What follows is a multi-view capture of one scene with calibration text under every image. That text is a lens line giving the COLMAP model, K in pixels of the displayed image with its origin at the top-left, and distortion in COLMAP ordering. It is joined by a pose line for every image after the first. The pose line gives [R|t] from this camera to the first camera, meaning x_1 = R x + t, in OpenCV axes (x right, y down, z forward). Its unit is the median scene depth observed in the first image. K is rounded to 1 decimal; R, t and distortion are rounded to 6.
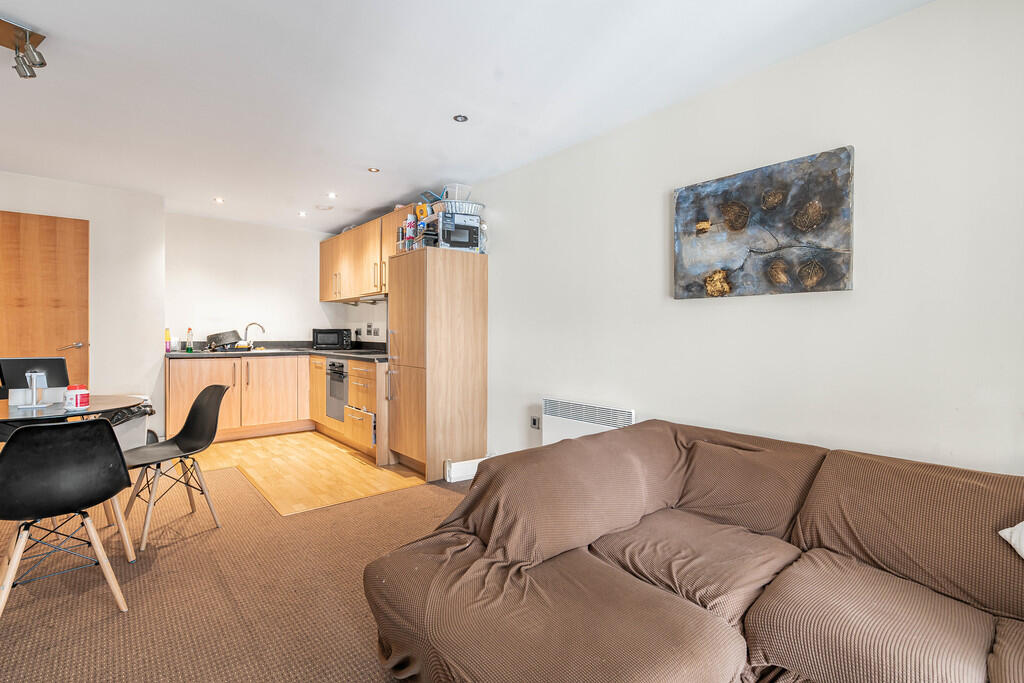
lens RADIAL K [[476.8, 0, 509.1], [0, 476.8, 334.5], [0, 0, 1]] dist [0.000231, 0.000963]
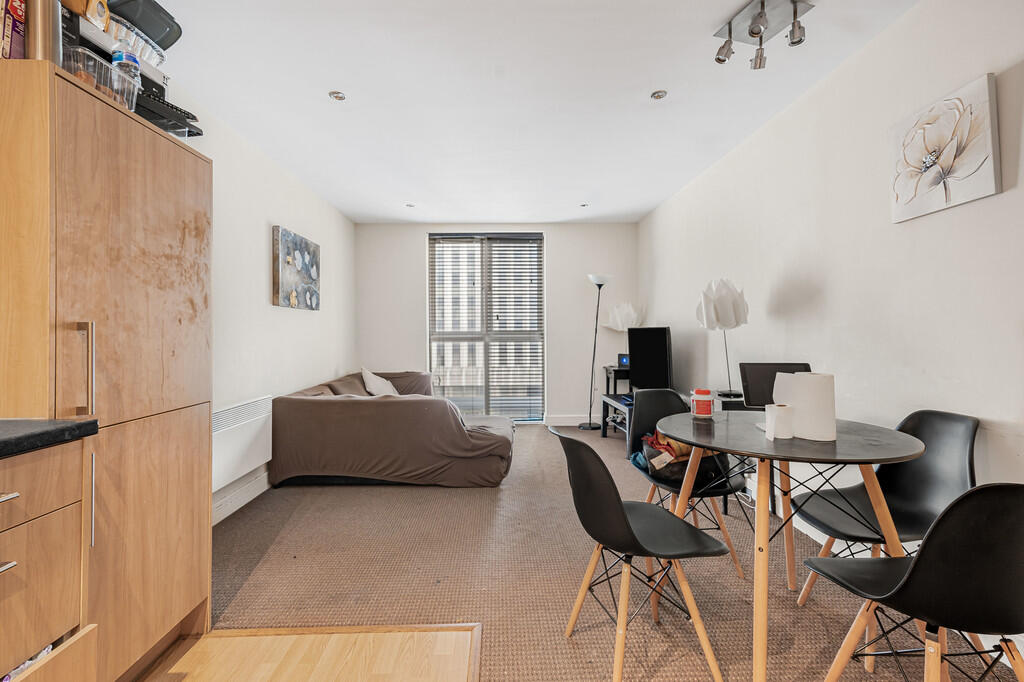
lens RADIAL K [[467.9, 0, 507.6], [0, 467.9, 328.7], [0, 0, 1]] dist [0.019171, 0.000531]
pose [[-0.784490, 0.001939, 0.620139, -0.671909], [0.001861, 0.999998, -0.000773, -0.004067], [-0.620139, 0.000547, -0.784492, 1.107516]]
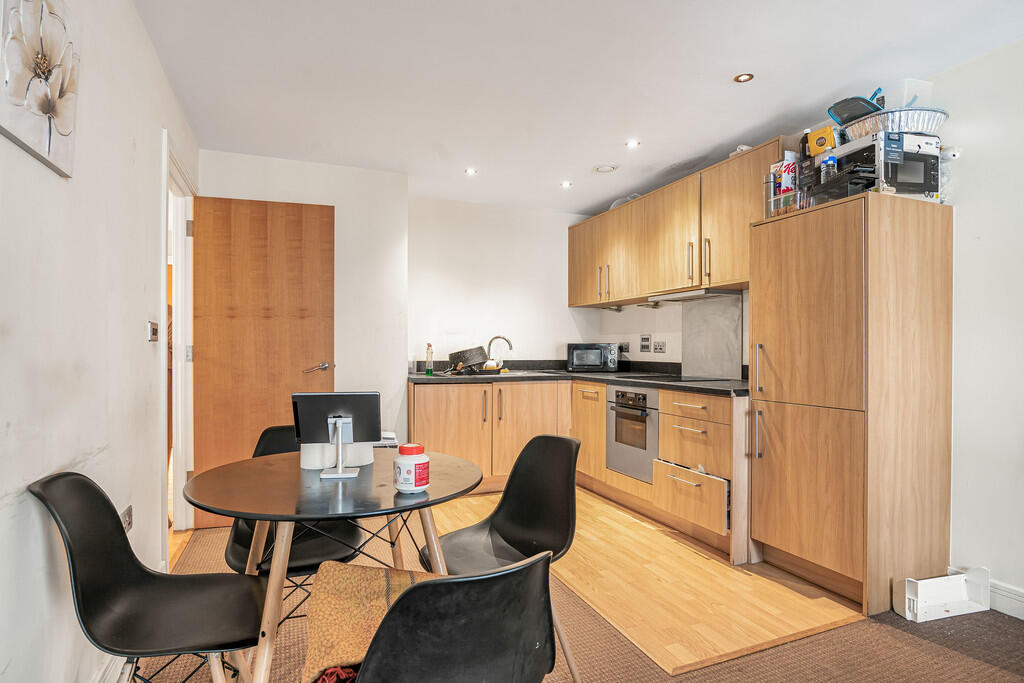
lens RADIAL K [[533.3, 0, 494.8], [0, 533.3, 346.6], [0, 0, 1]] dist [-0.019052, 0.000199]
pose [[0.949741, -0.006782, -0.312962, -0.363320], [0.004165, 0.999951, -0.009031, -0.000921], [0.313008, 0.007273, 0.949723, 0.260297]]
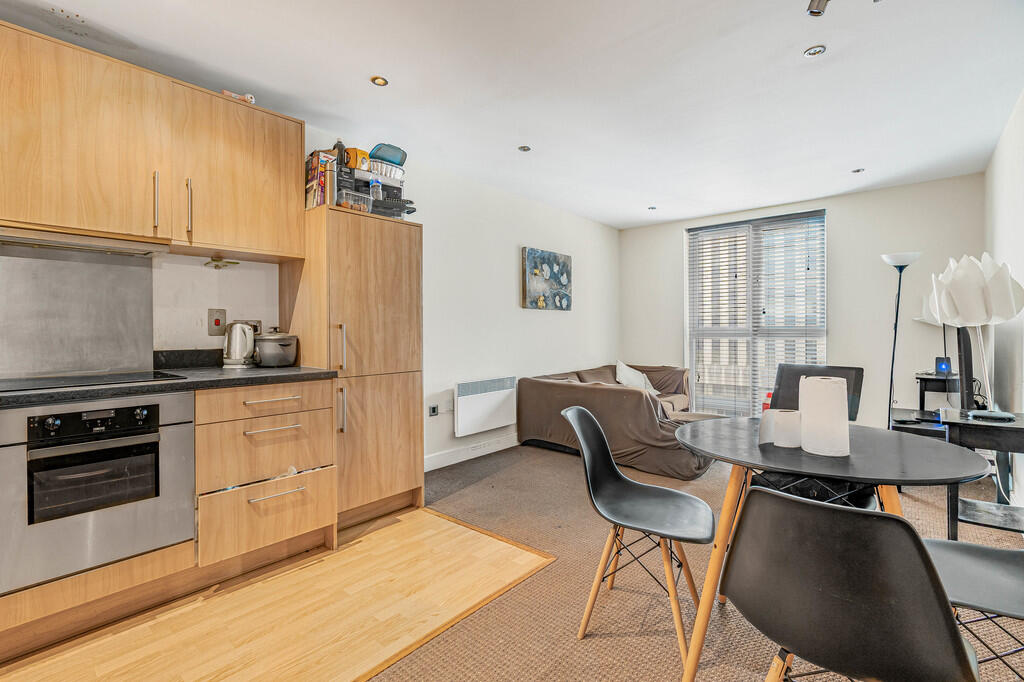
lens RADIAL K [[476.8, 0, 509.1], [0, 476.8, 334.0], [0, 0, 1]] dist [0.000231, 0.000963]
pose [[-0.171815, -0.015054, 0.985014, -0.941030], [0.006959, 0.999840, 0.016494, -0.005199], [-0.985105, 0.009689, -0.171683, 0.919679]]
